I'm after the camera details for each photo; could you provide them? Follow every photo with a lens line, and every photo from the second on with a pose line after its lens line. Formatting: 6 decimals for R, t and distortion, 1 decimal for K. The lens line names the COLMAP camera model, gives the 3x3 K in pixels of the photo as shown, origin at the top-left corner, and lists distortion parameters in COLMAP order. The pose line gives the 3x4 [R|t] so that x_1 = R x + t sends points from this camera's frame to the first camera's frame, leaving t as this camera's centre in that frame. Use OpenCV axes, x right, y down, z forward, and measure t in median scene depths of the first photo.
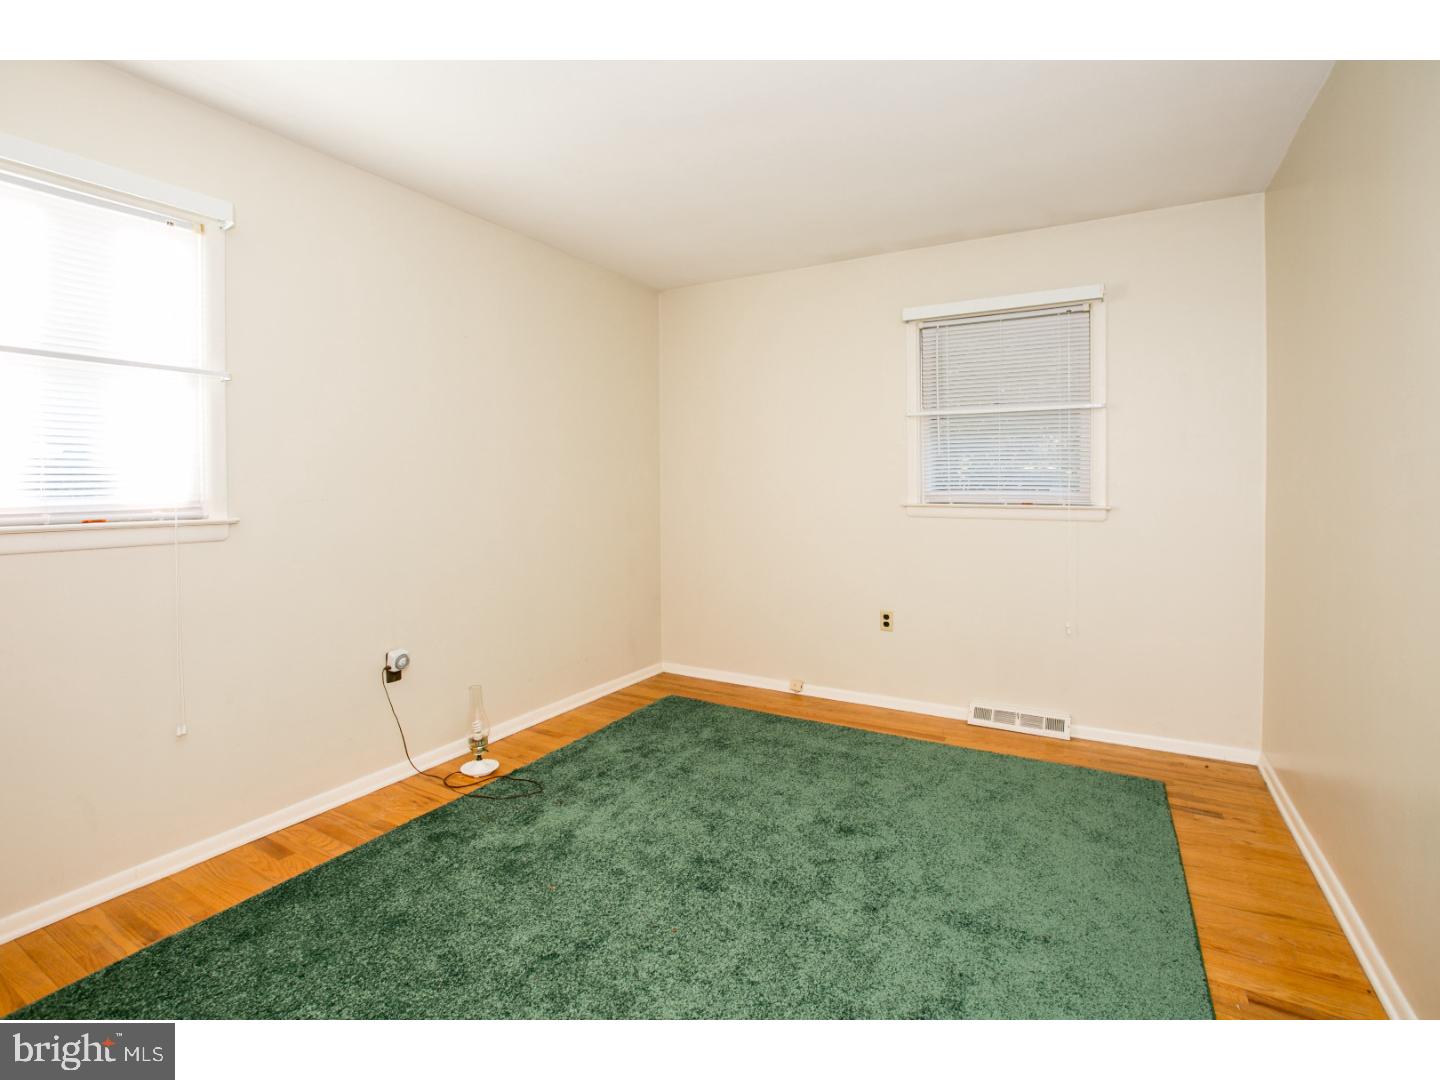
lens RADIAL K [[682.3, 0, 713.2], [0, 682.3, 534.6], [0, 0, 1]] dist [-0.005102, 0.000098]
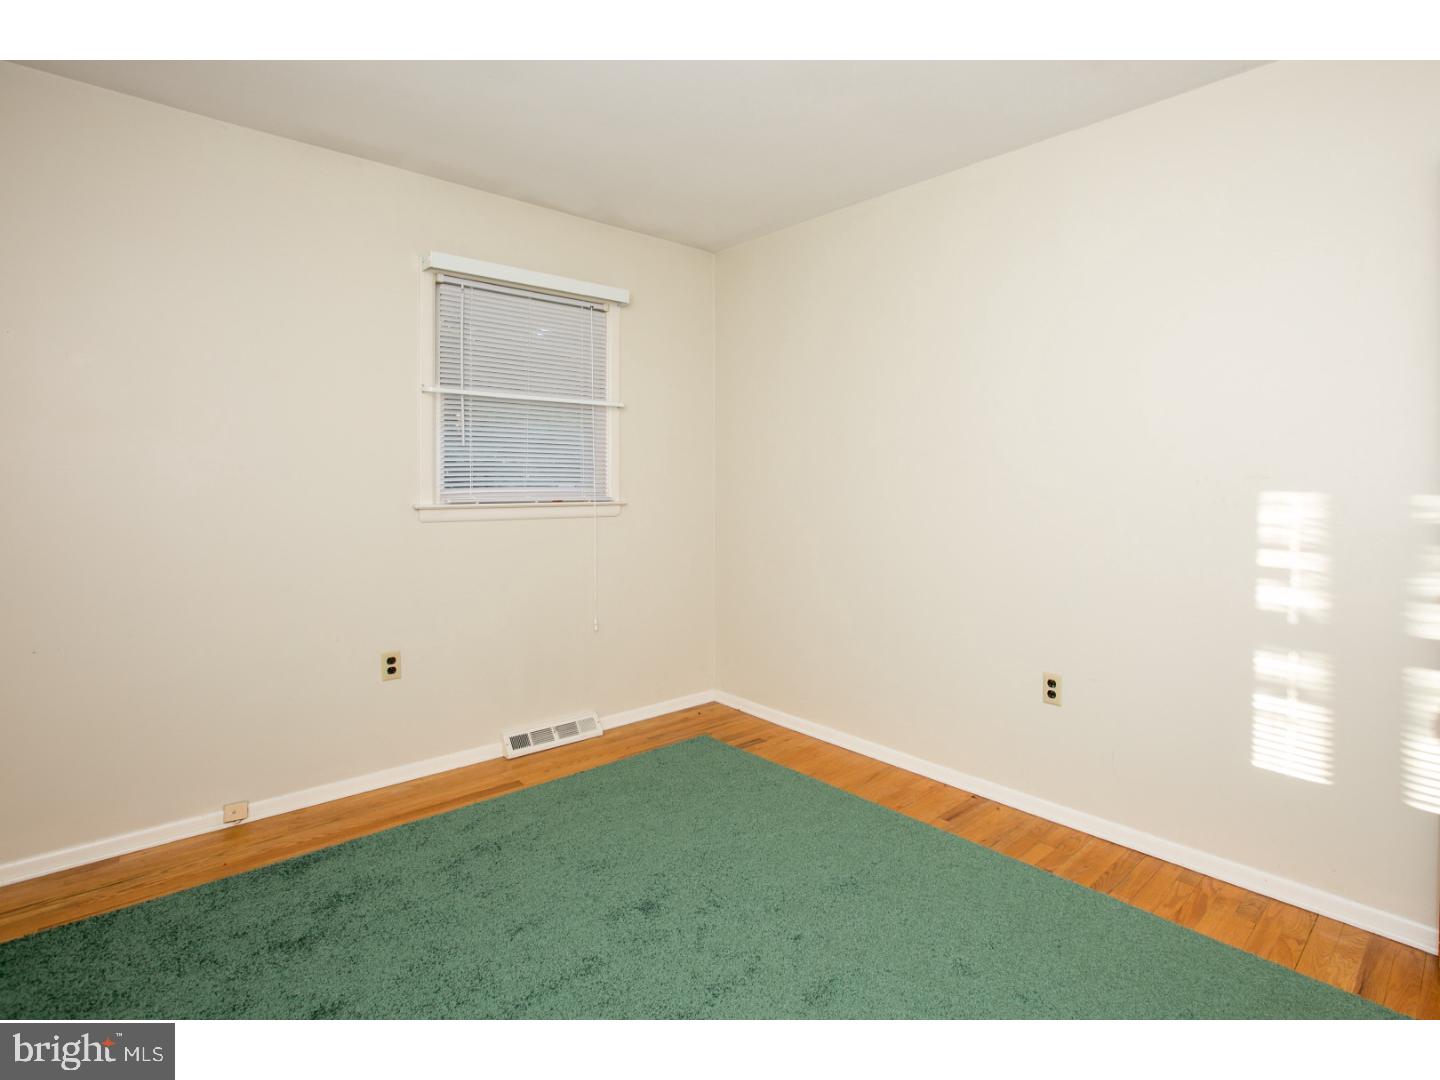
lens RADIAL K [[748.2, 0, 722.9], [0, 748.2, 526.8], [0, 0, 1]] dist [-0.002269, -0.000204]
pose [[0.320294, -0.057510, 0.945571, -0.451005], [0.070524, 0.996833, 0.036740, -0.032206], [-0.944689, 0.054918, 0.323336, 0.462861]]
